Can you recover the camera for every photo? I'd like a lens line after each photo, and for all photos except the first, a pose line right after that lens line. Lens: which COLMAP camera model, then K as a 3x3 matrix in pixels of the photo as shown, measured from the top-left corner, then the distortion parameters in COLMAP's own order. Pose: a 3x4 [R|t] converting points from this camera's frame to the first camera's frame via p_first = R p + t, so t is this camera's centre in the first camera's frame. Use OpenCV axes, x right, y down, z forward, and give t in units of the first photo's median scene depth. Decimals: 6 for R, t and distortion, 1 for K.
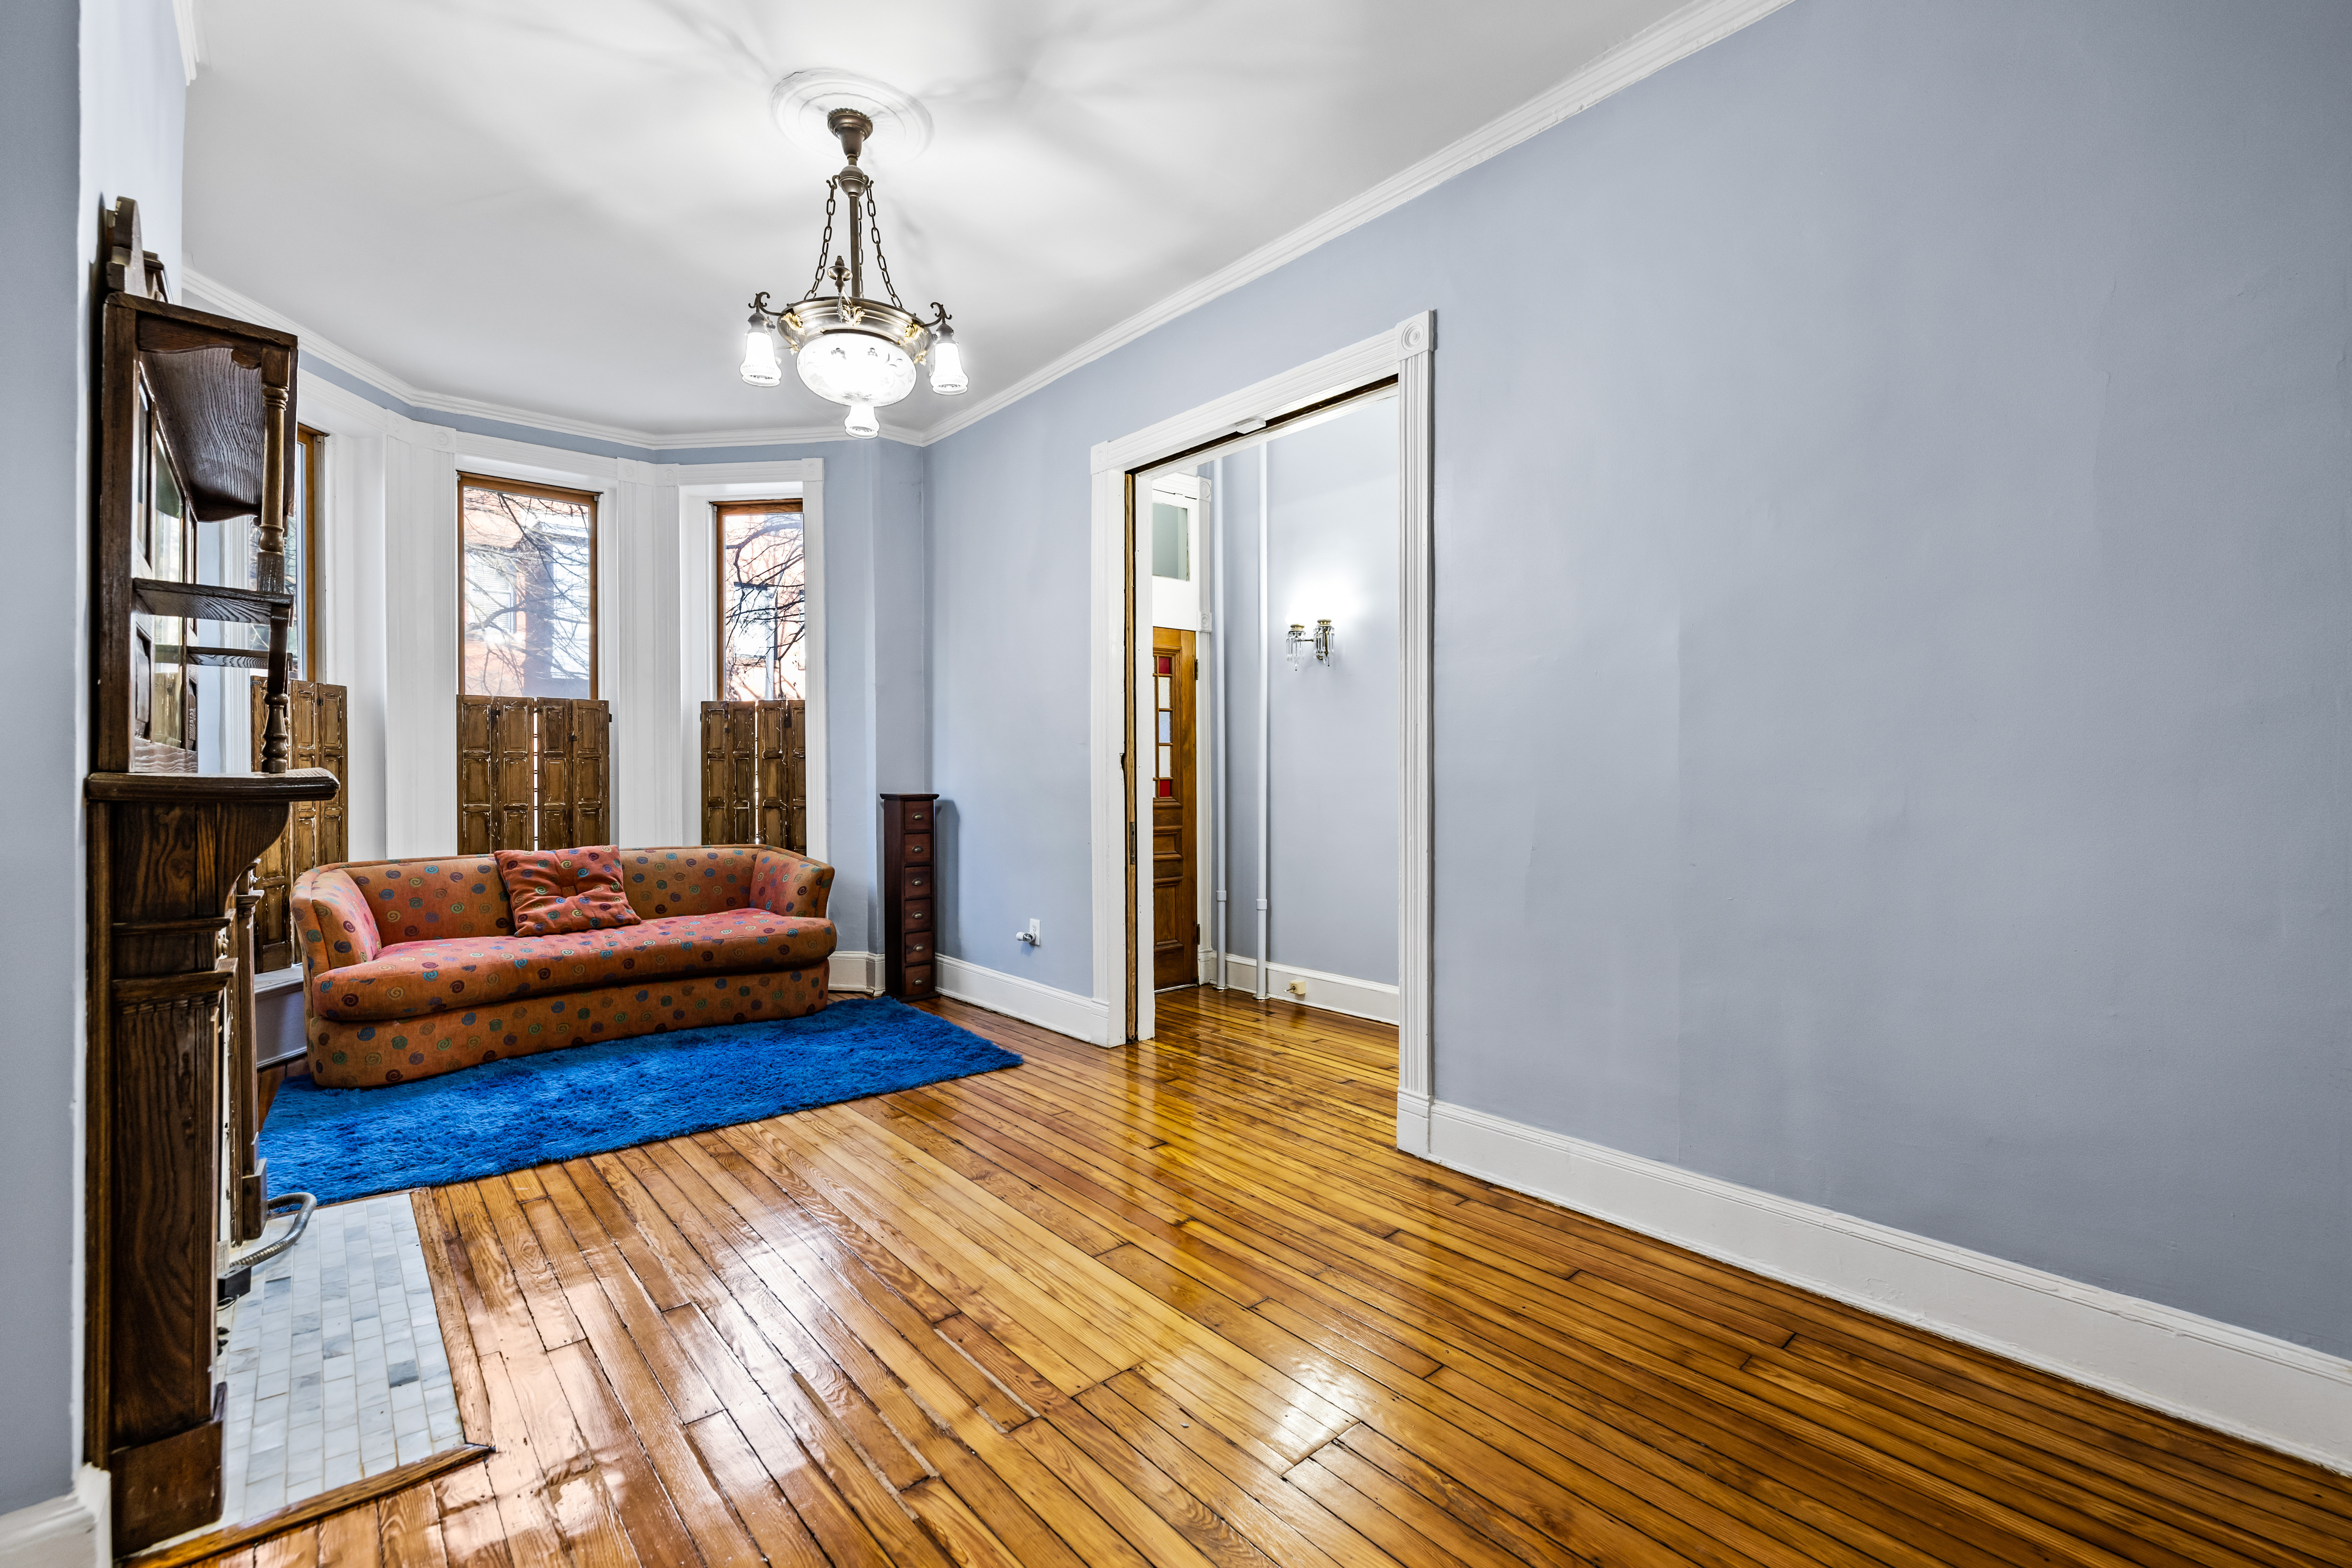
lens RADIAL K [[997.9, 0, 1158.5], [0, 997.9, 777.7], [0, 0, 1]] dist [0.002627, -0.000221]
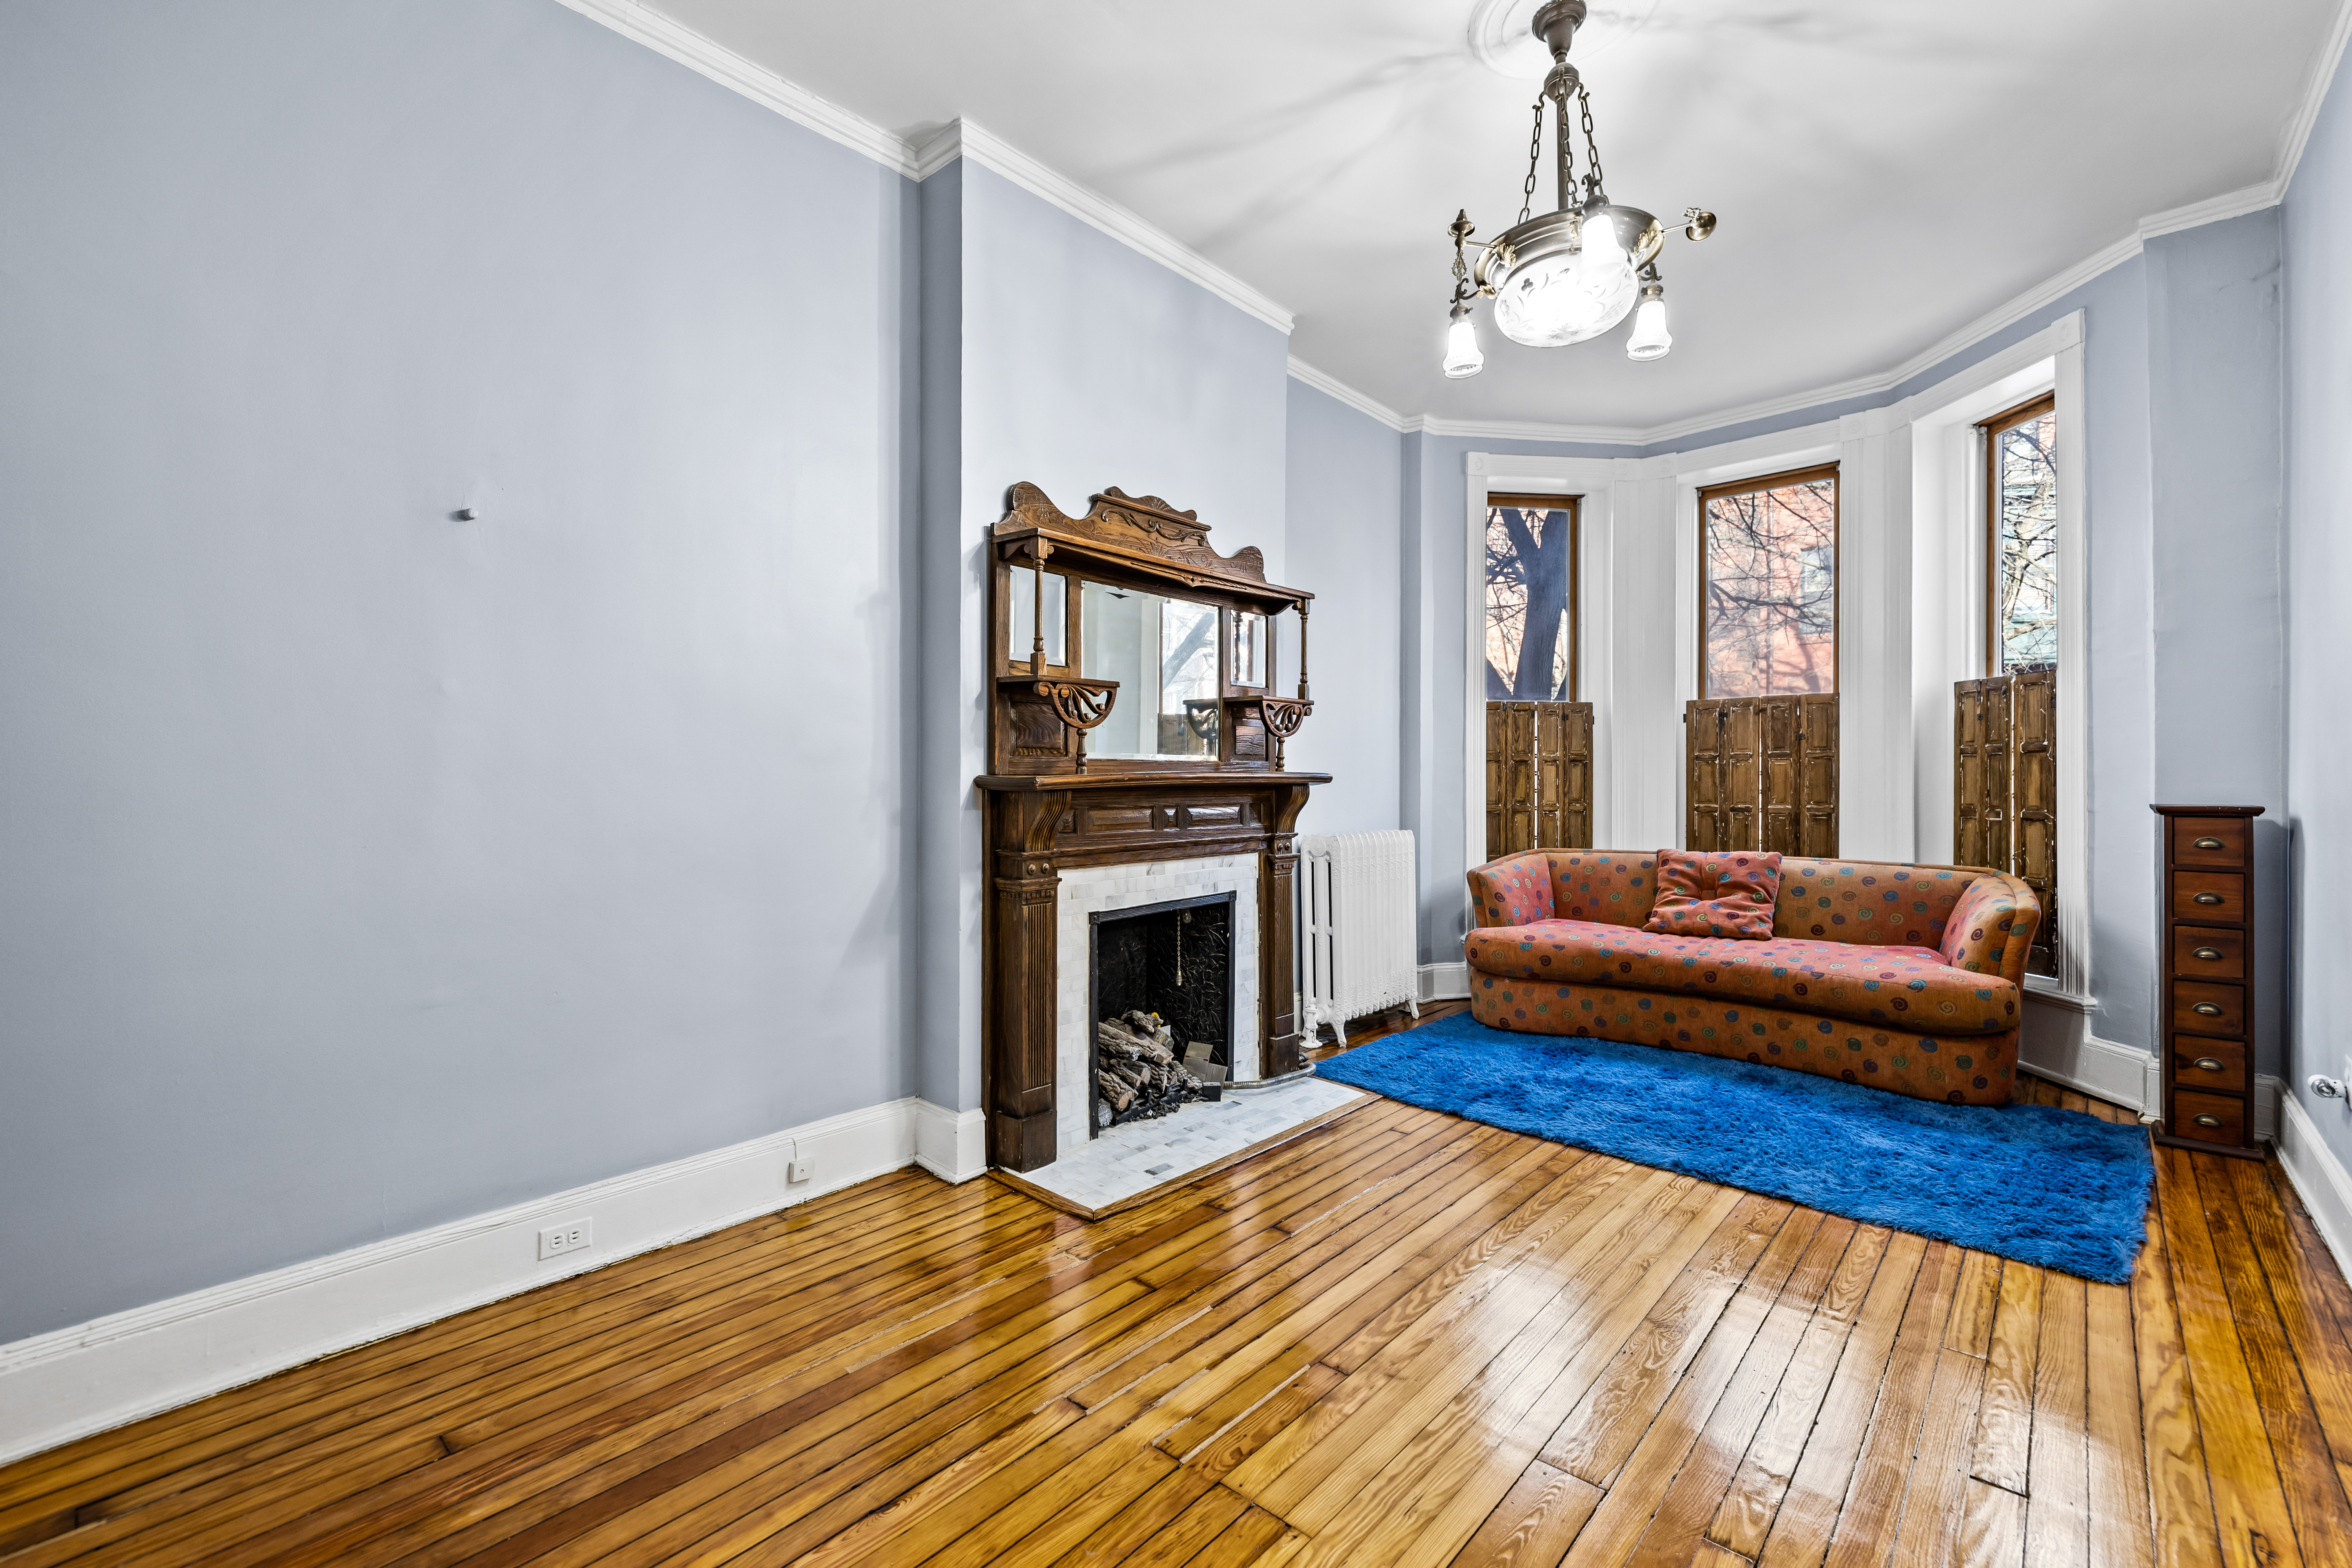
lens RADIAL K [[997.9, 0, 1151.2], [0, 997.9, 787.1], [0, 0, 1]] dist [0.002627, -0.000221]
pose [[0.113721, 0.007710, -0.993483, 0.381584], [-0.000695, 0.999970, 0.007681, 0.001087], [0.993512, -0.000183, 0.113723, 0.414873]]
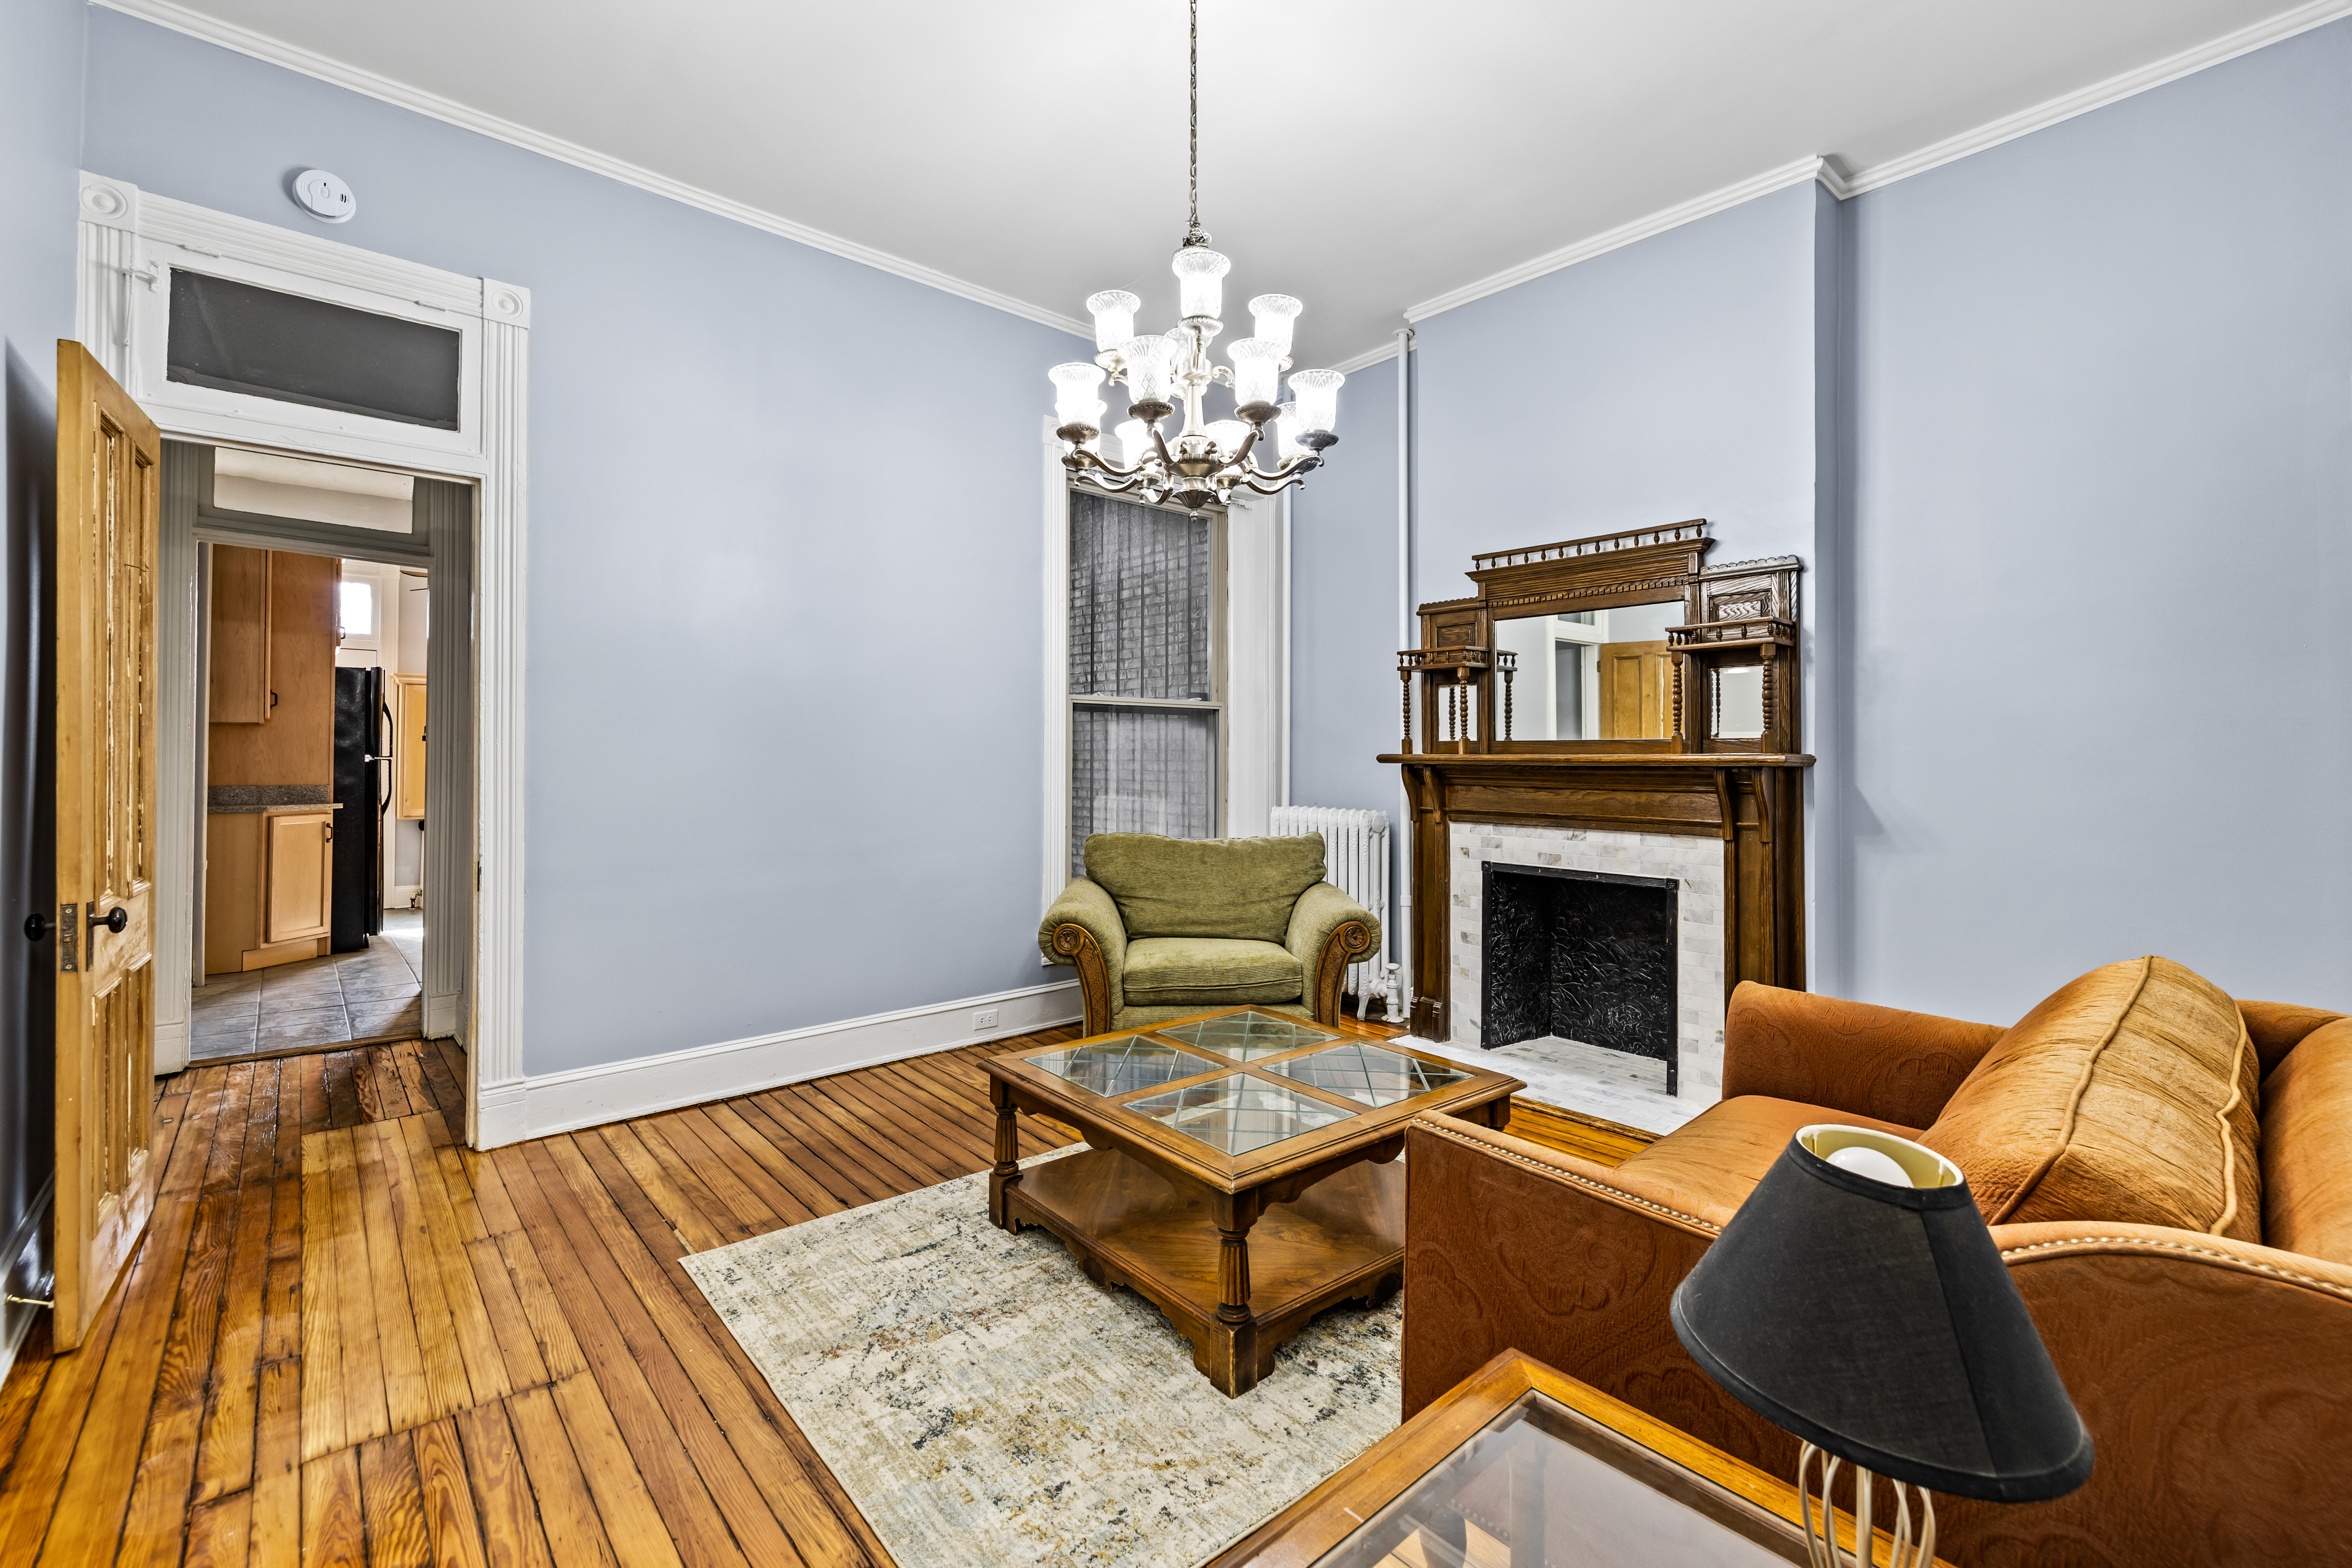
lens RADIAL K [[997.9, 0, 1151.7], [0, 997.9, 756.3], [0, 0, 1]] dist [0.002627, -0.000221]
pose [[-0.999914, -0.010208, 0.008235, -0.096166], [-0.010153, 0.999926, 0.006765, -0.003378], [-0.008303, 0.006681, -0.999943, 1.515996]]
